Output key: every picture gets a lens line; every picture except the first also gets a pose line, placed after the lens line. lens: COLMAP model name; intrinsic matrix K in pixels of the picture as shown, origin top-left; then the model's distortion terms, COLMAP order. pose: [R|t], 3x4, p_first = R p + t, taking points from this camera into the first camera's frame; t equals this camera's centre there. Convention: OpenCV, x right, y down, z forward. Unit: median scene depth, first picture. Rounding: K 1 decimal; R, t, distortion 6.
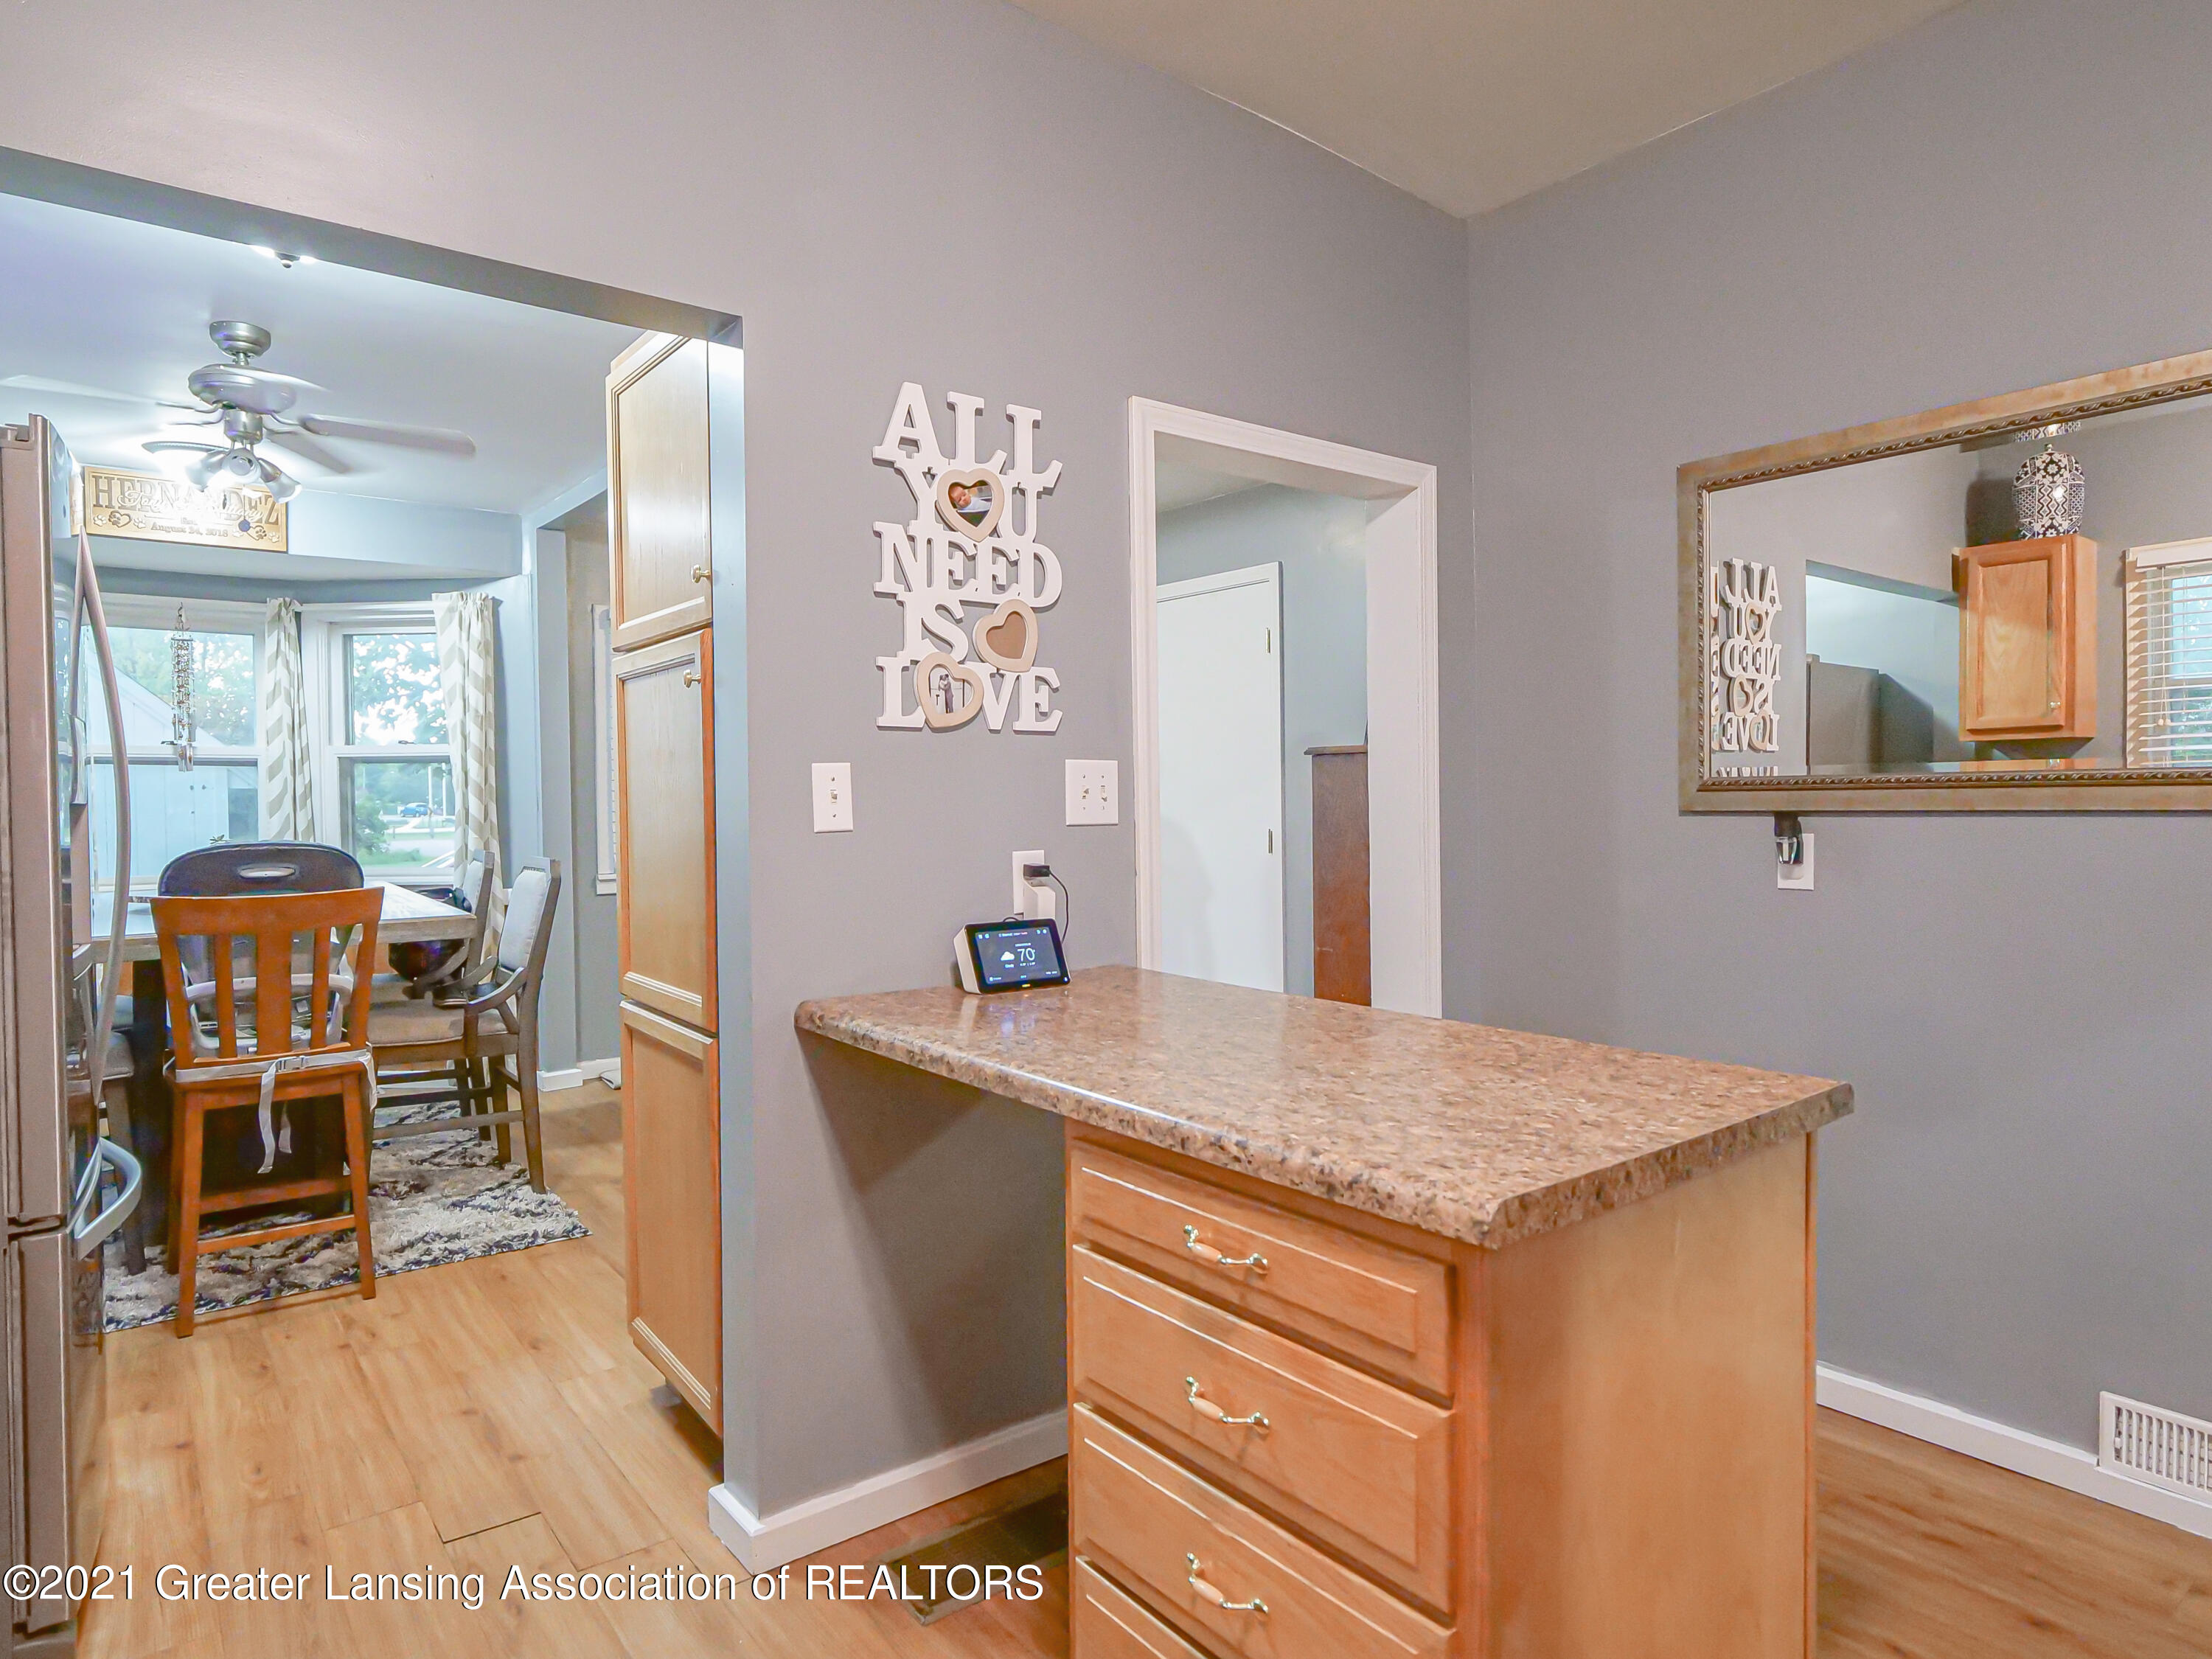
lens RADIAL K [[1299.2, 0, 1108.0], [0, 1299.2, 821.3], [0, 0, 1]] dist [-0.000040, 0.000201]
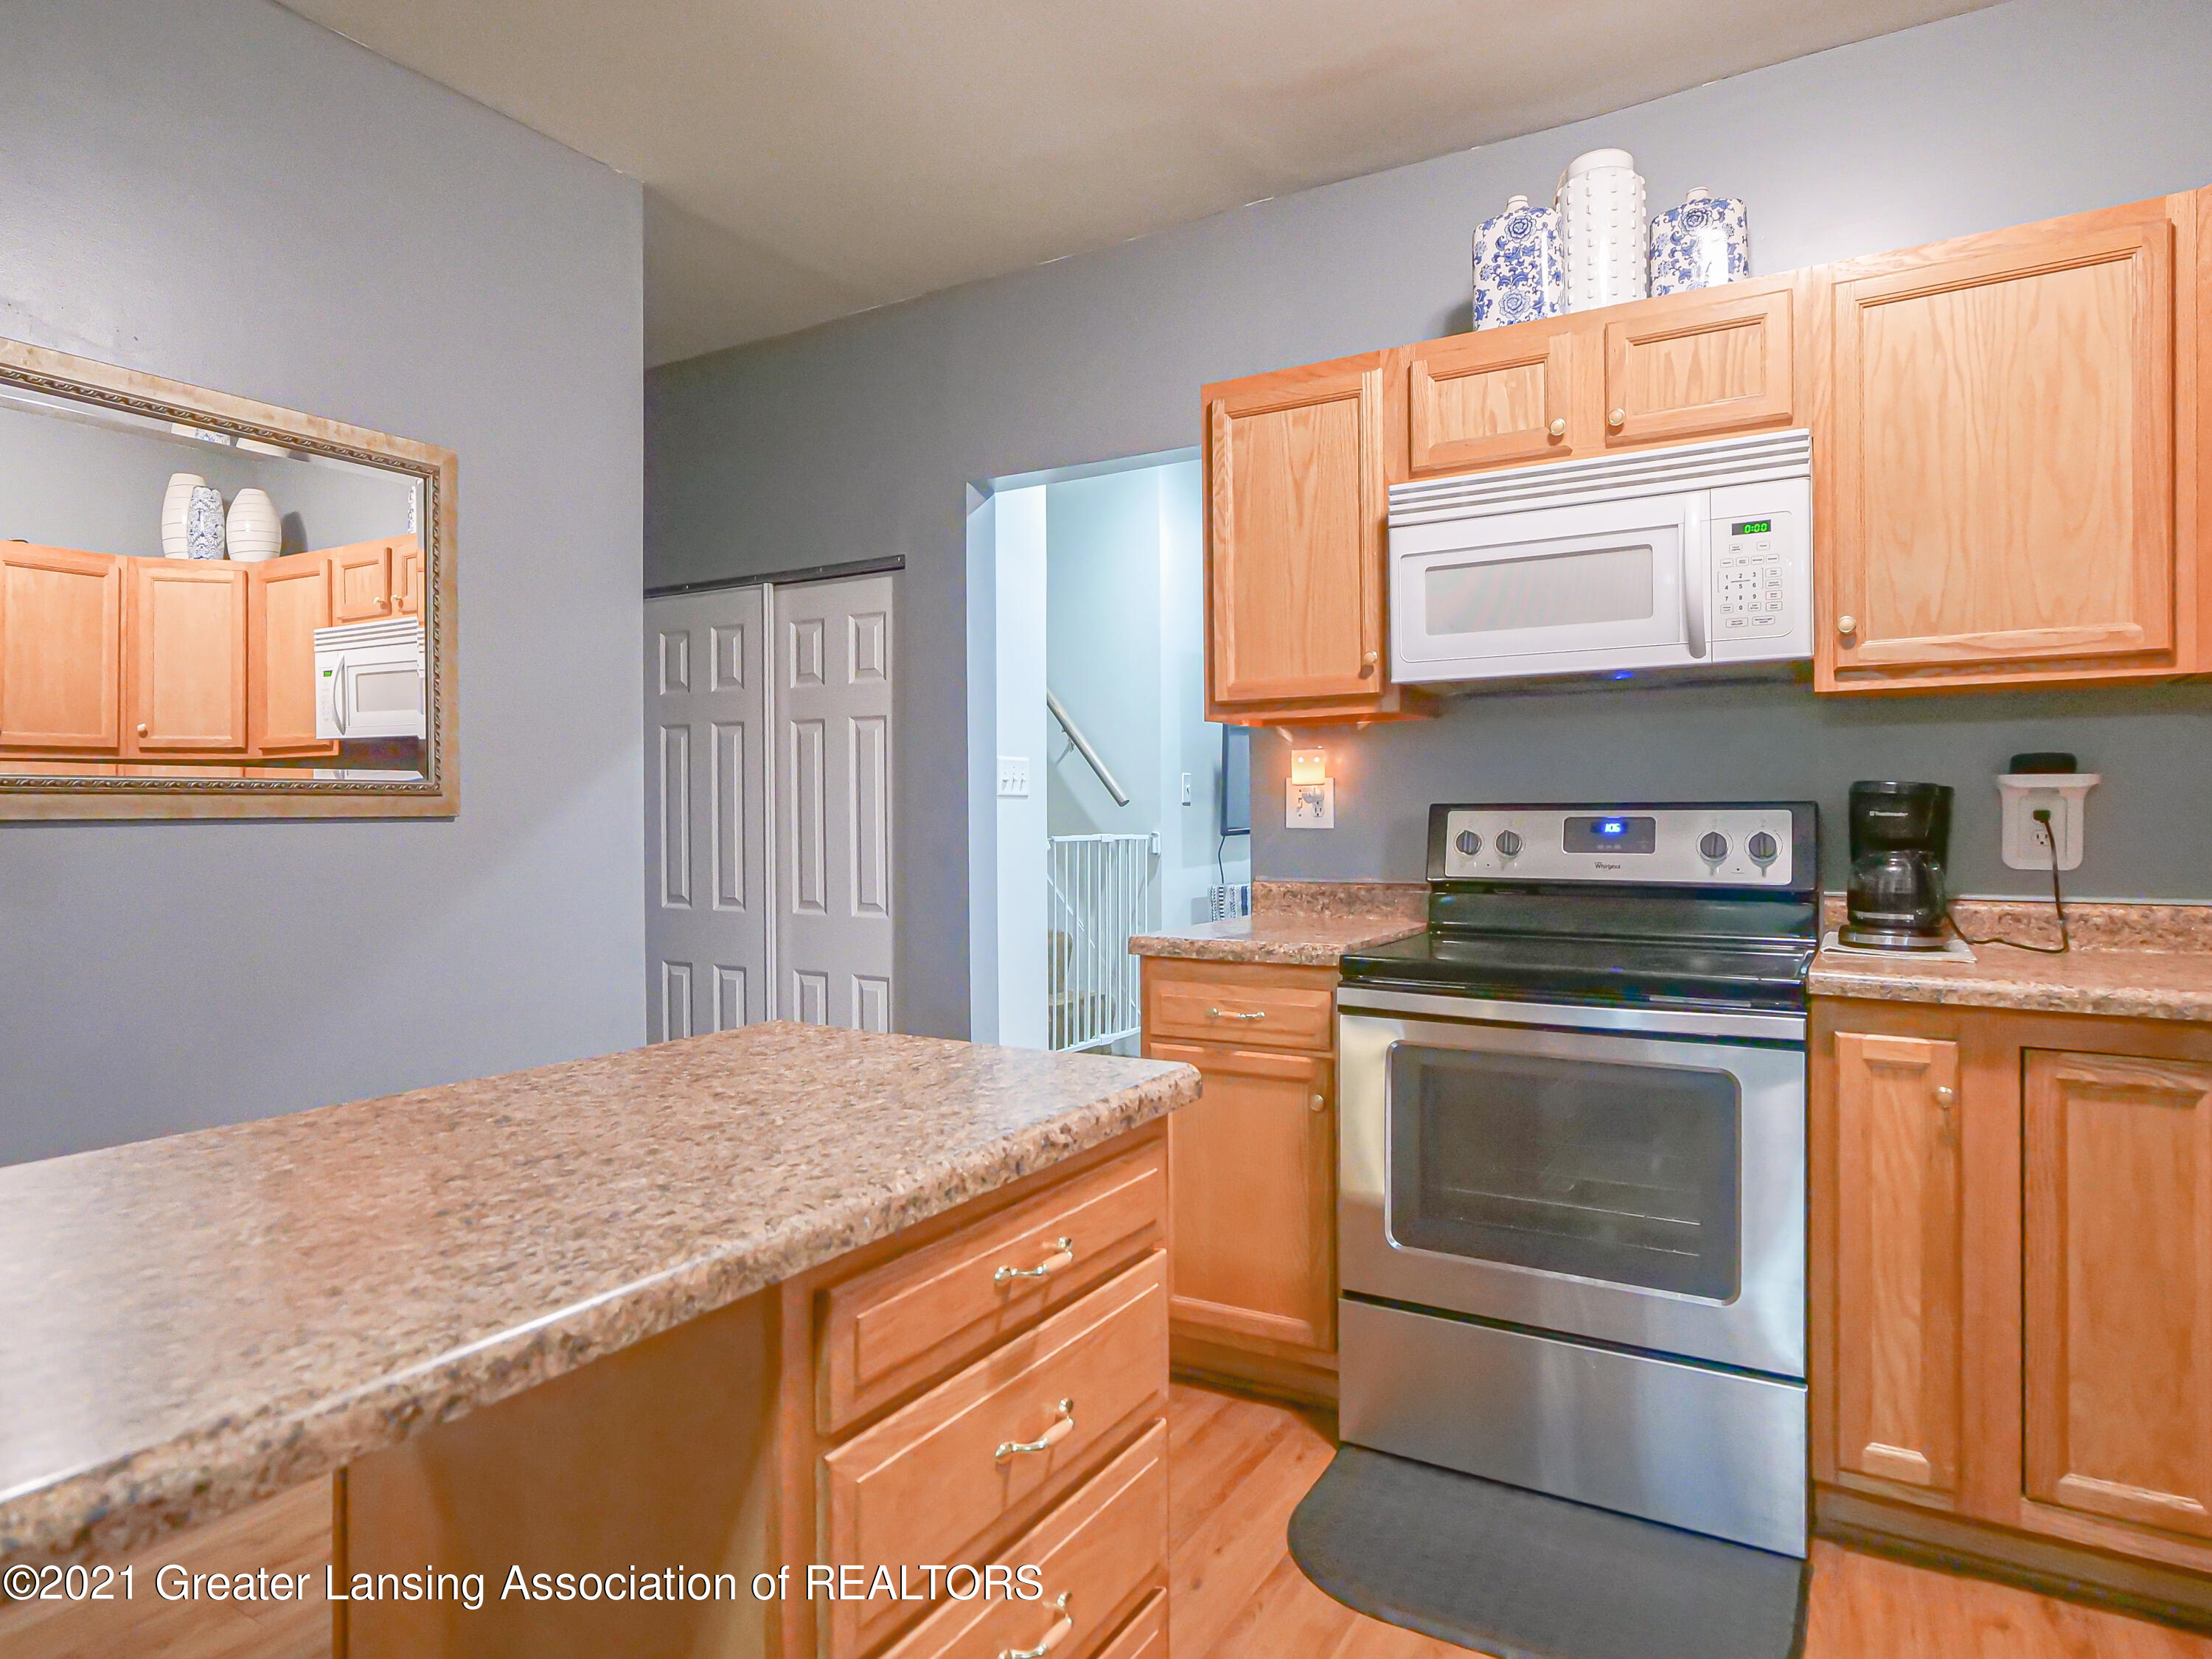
lens RADIAL K [[1299.2, 0, 1108.4], [0, 1299.2, 824.1], [0, 0, 1]] dist [-0.000040, 0.000201]
pose [[-0.371659, 0.005302, 0.928354, -0.739684], [0.027546, 0.999606, 0.005318, 0.015025], [-0.927961, 0.027549, -0.371658, 1.206715]]
